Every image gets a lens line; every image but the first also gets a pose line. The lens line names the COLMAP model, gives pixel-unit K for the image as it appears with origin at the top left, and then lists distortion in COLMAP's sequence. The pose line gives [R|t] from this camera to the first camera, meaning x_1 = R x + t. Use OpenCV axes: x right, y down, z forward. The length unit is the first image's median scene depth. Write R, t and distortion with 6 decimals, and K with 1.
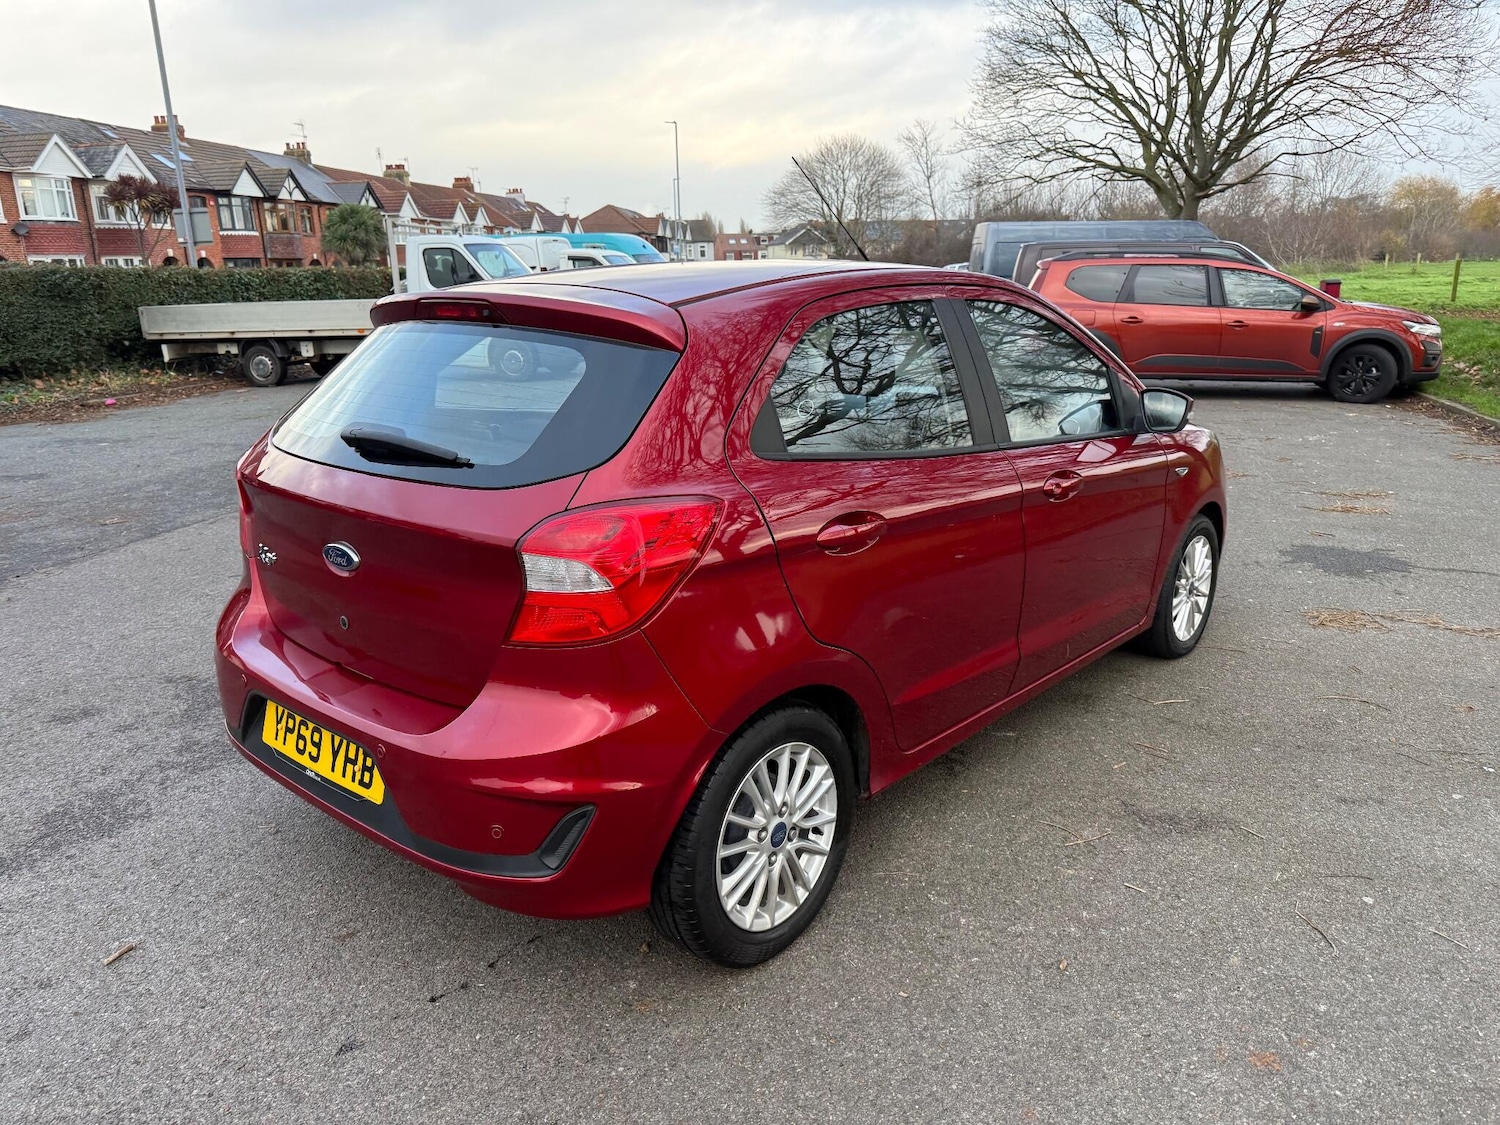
lens RADIAL K [[1059.7, 0, 757.3], [0, 1059.7, 569.8], [0, 0, 1]] dist [0.027806, -0.035193]
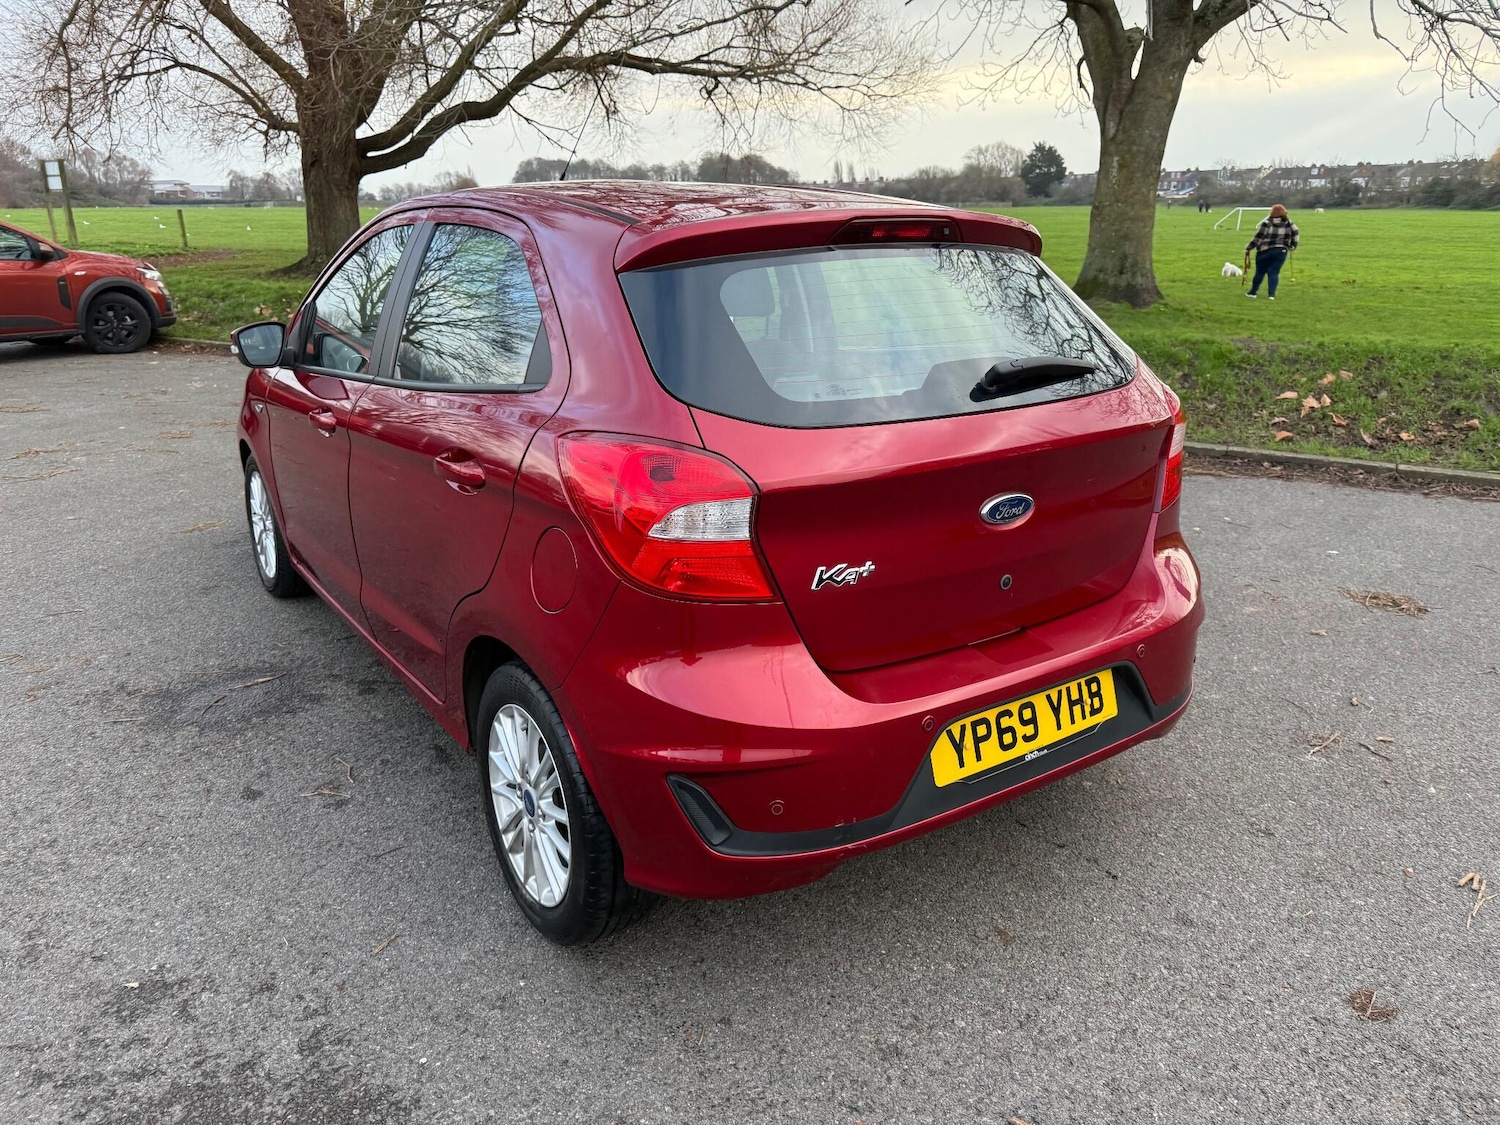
lens RADIAL K [[1064.5, 0, 758.3], [0, 1064.5, 554.2], [0, 0, 1]] dist [0.018447, -0.022999]
pose [[0.243100, -0.276955, 0.929622, -0.112562], [0.253465, 0.943213, 0.214722, -0.019322], [-0.936300, 0.183427, 0.299494, 0.082585]]
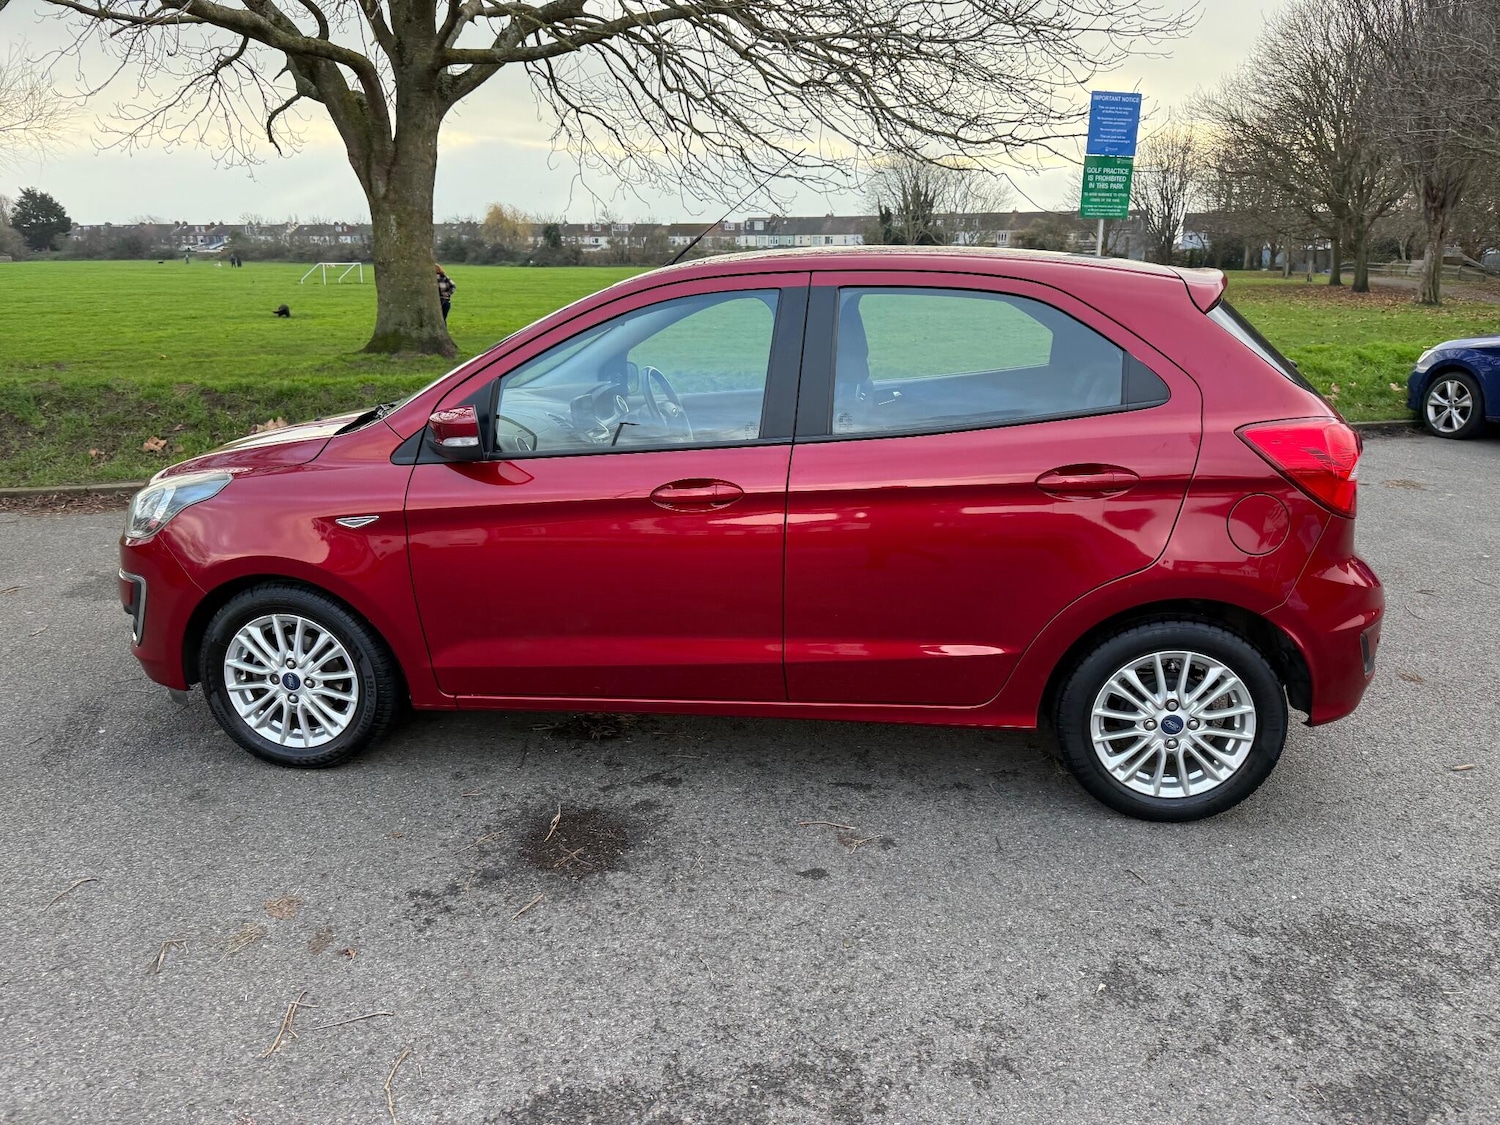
lens RADIAL K [[1059.7, 0, 757.3], [0, 1059.7, 569.8], [0, 0, 1]] dist [0.027806, -0.035193]
pose [[-0.550230, -0.208901, 0.808460, -0.105616], [0.235879, 0.889881, 0.390477, -0.053613], [-0.801005, 0.405551, -0.440364, 0.202867]]
